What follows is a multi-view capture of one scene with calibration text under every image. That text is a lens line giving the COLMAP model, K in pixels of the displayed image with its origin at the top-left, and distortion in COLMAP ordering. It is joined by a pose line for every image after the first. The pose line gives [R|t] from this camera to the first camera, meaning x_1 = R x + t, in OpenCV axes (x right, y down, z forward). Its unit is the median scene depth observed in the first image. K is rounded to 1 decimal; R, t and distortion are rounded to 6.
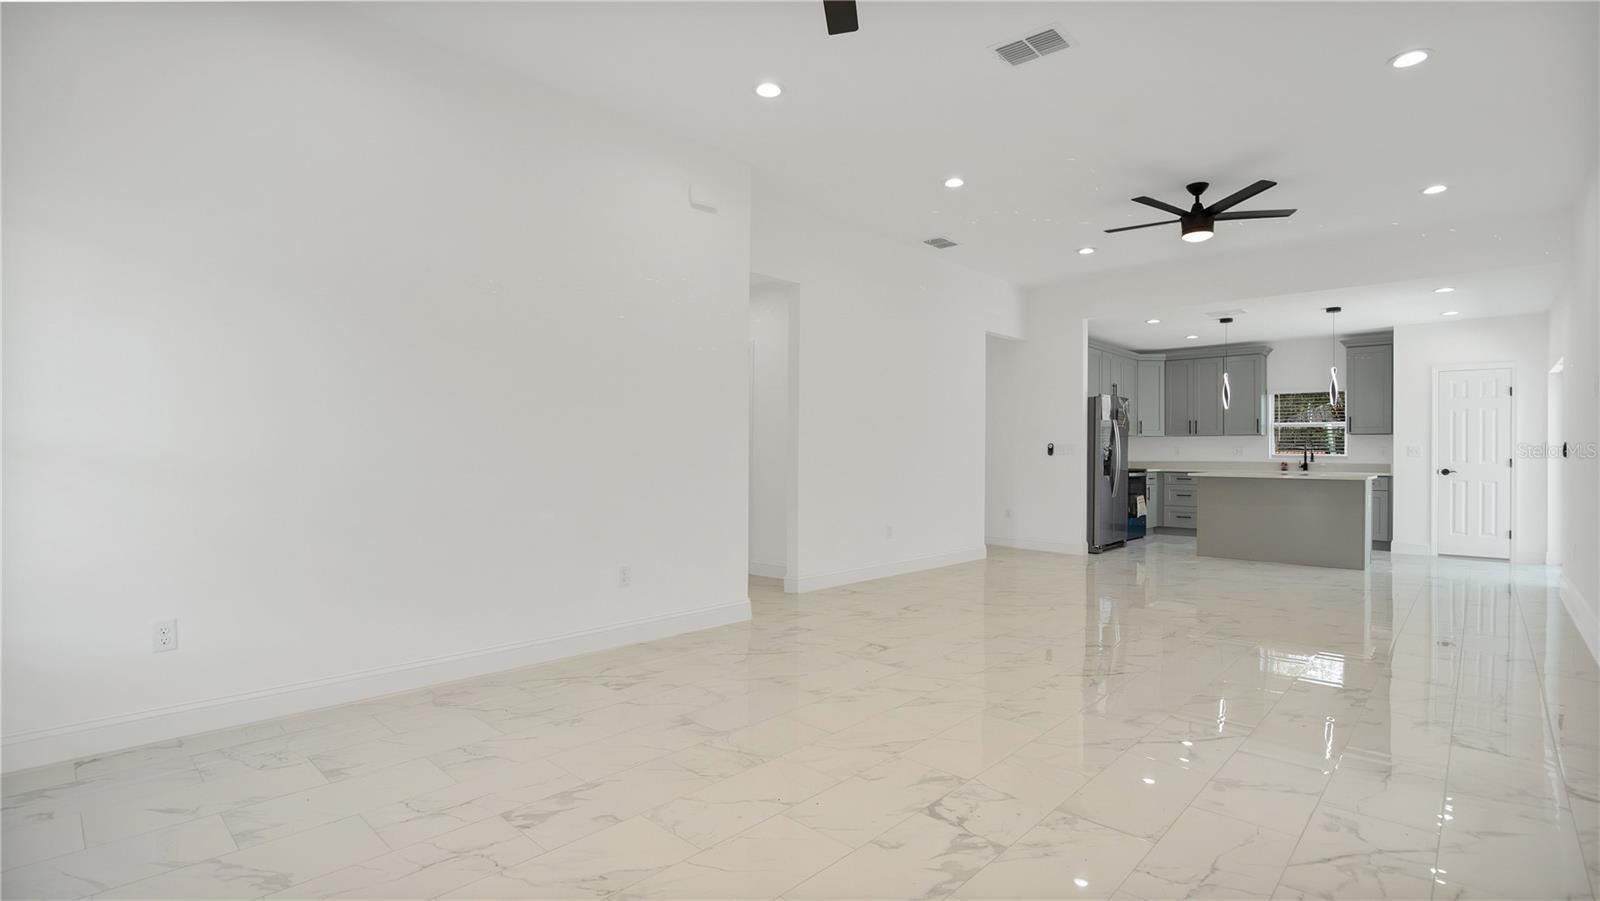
lens RADIAL K [[717.7, 0, 852.6], [0, 717.7, 446.6], [0, 0, 1]] dist [-0.026461, 0.011055]
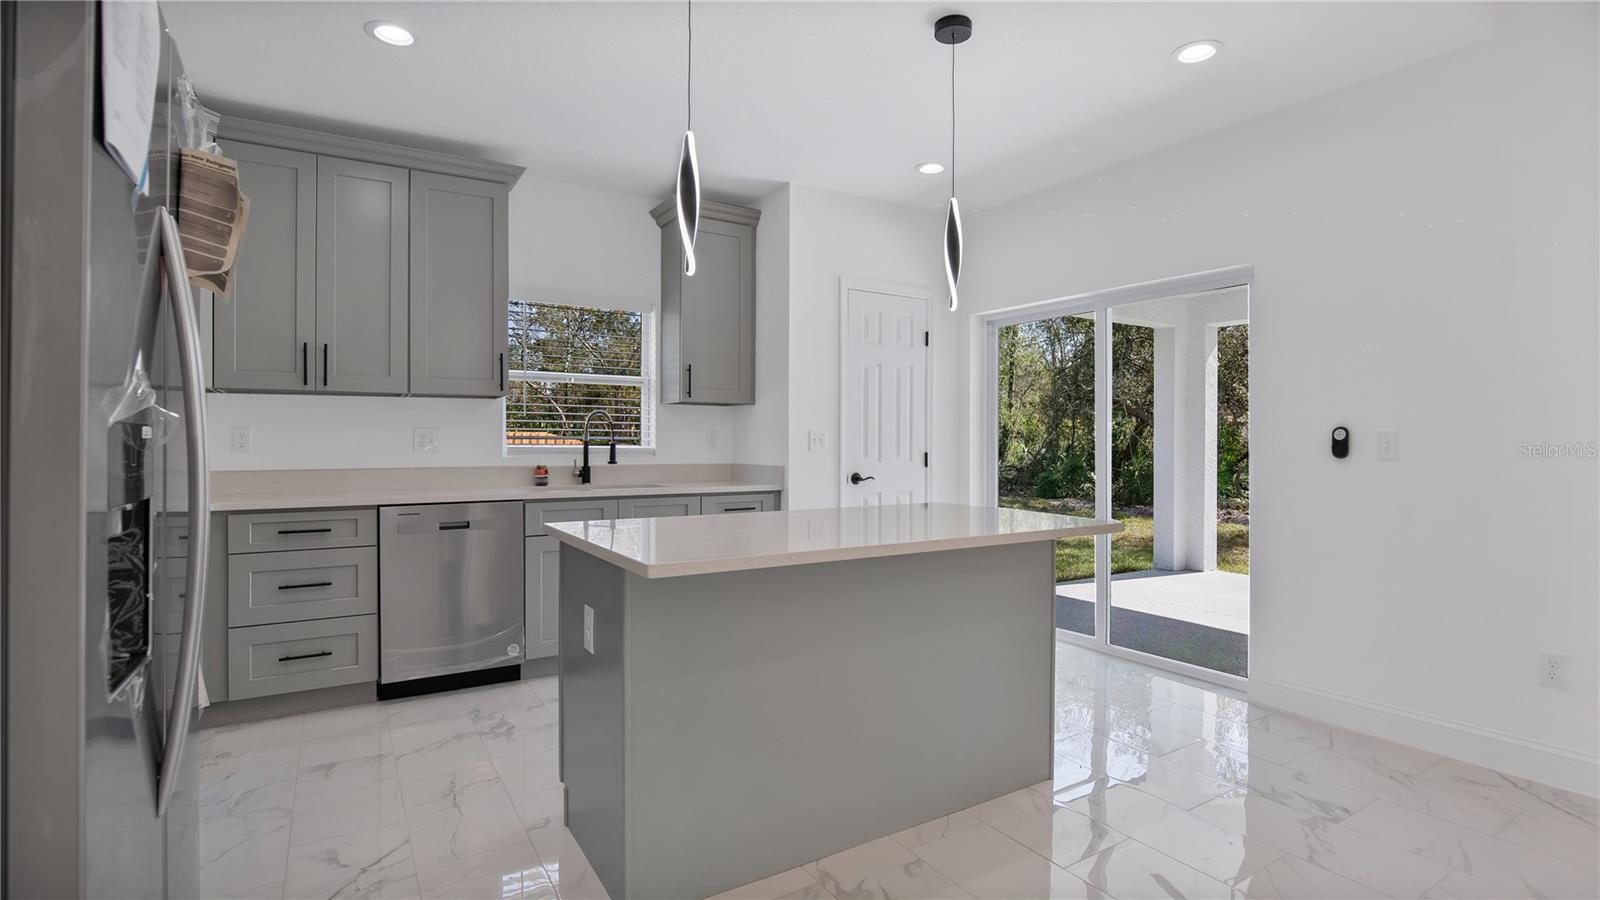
lens RADIAL K [[766.5, 0, 790.0], [0, 766.5, 449.4], [0, 0, 1]] dist [-0.021587, -0.000106]
pose [[0.297091, -0.020951, 0.954619, 0.233072], [-0.009823, 0.999639, 0.024996, 0.000367], [-0.954799, -0.016804, 0.296778, 0.755412]]
